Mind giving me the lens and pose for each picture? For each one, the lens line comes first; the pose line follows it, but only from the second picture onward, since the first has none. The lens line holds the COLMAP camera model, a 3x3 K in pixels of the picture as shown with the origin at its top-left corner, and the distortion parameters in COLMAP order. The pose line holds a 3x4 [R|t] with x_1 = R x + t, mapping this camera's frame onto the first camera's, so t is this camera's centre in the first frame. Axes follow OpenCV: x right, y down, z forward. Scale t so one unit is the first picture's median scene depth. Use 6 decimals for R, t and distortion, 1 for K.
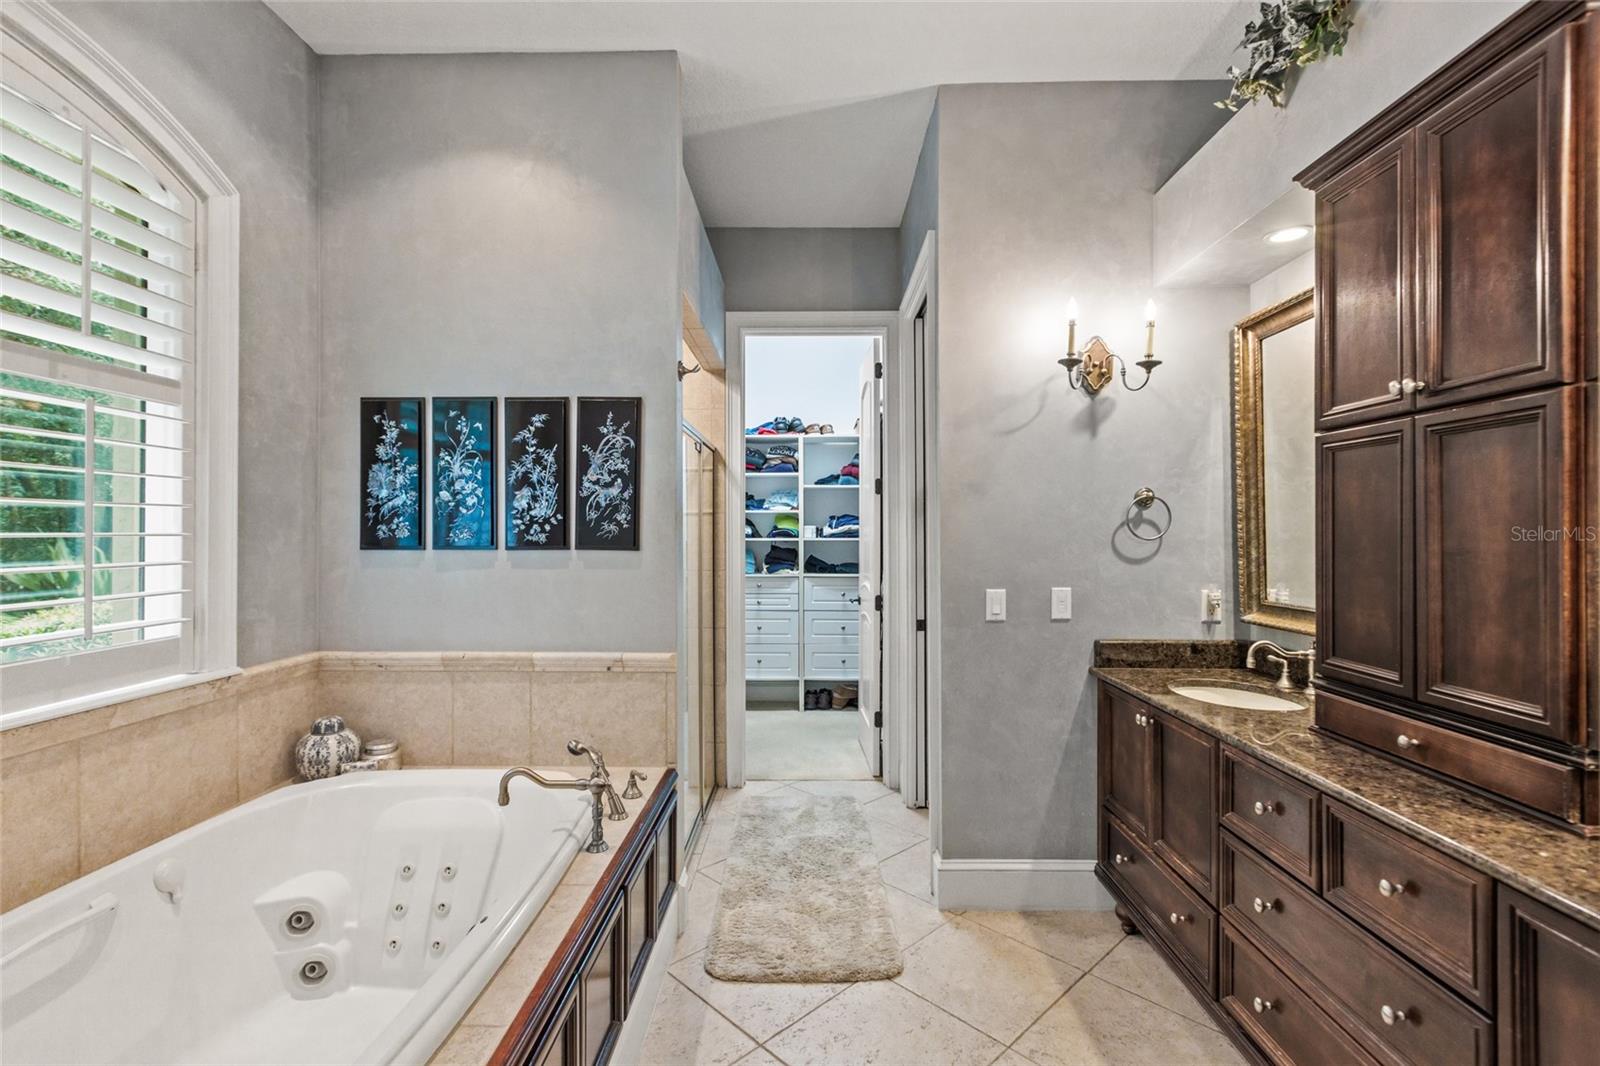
lens RADIAL K [[737.6, 0, 799.8], [0, 737.6, 529.7], [0, 0, 1]] dist [-0.000031, -0.000064]
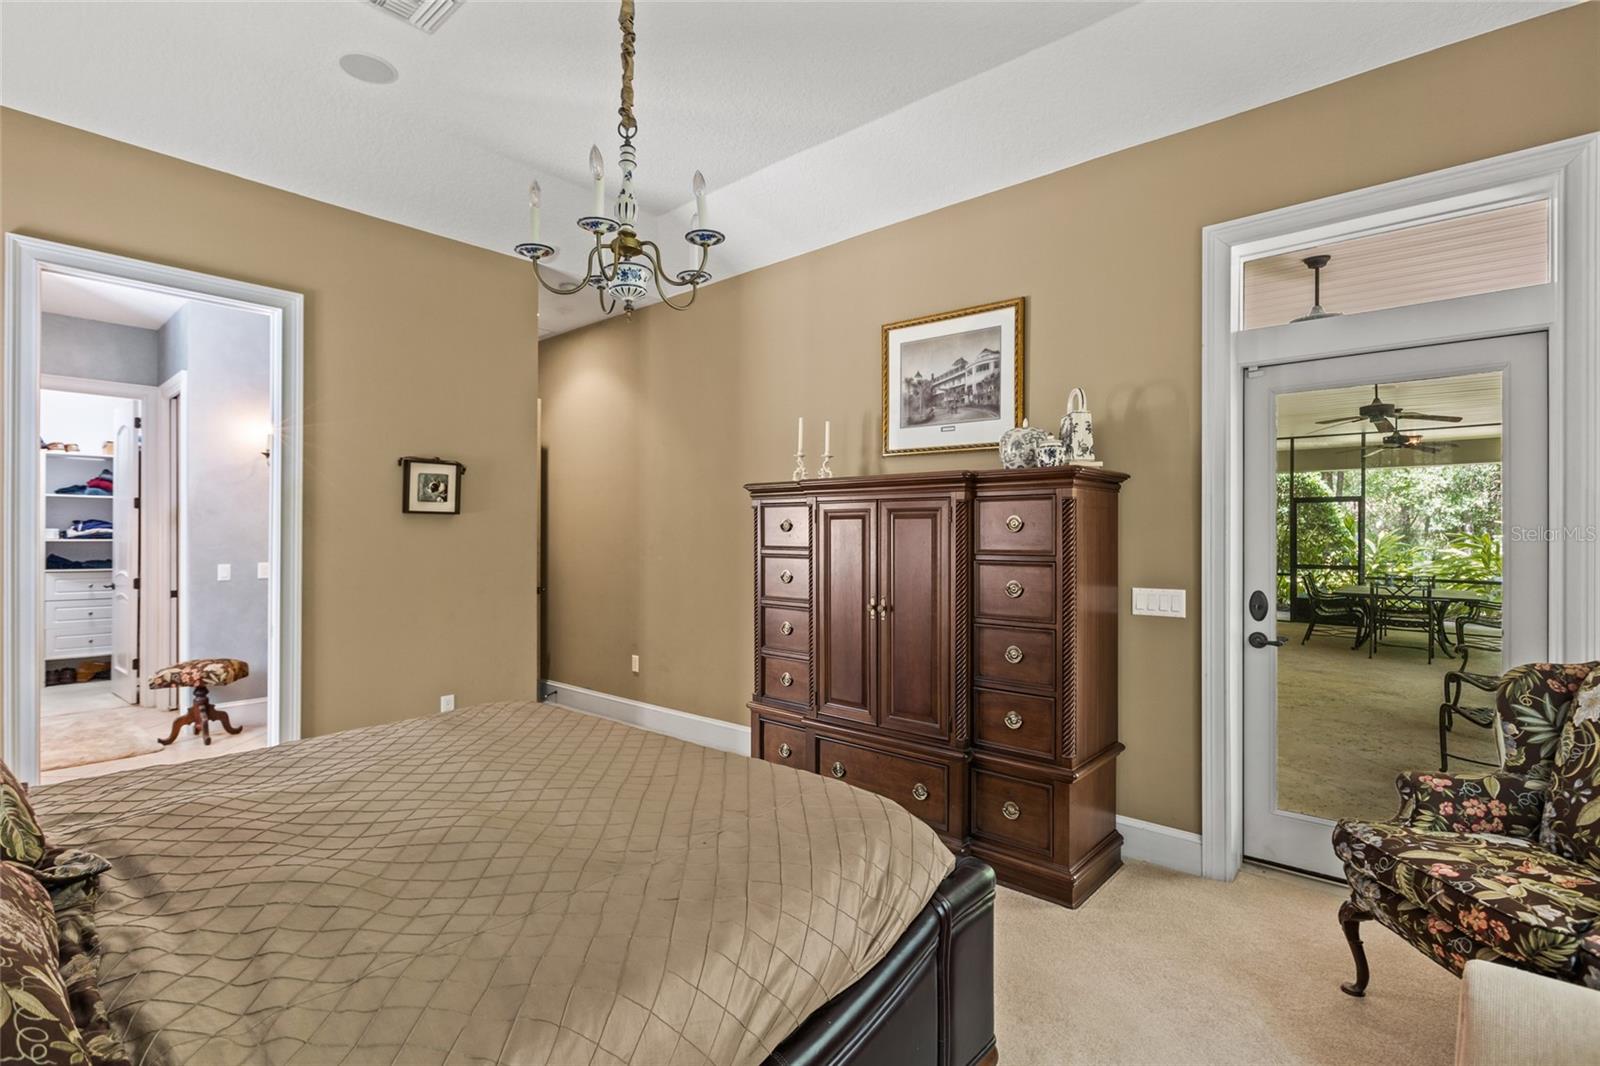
lens RADIAL K [[770.7, 0, 799.2], [0, 770.7, 533.4], [0, 0, 1]] dist [-0.000311, 0.000163]
pose [[0.658827, 0.004009, 0.752284, -0.126952], [-0.005478, 0.999985, -0.000532, -0.003830], [-0.752274, -0.003770, 0.658839, -0.706829]]
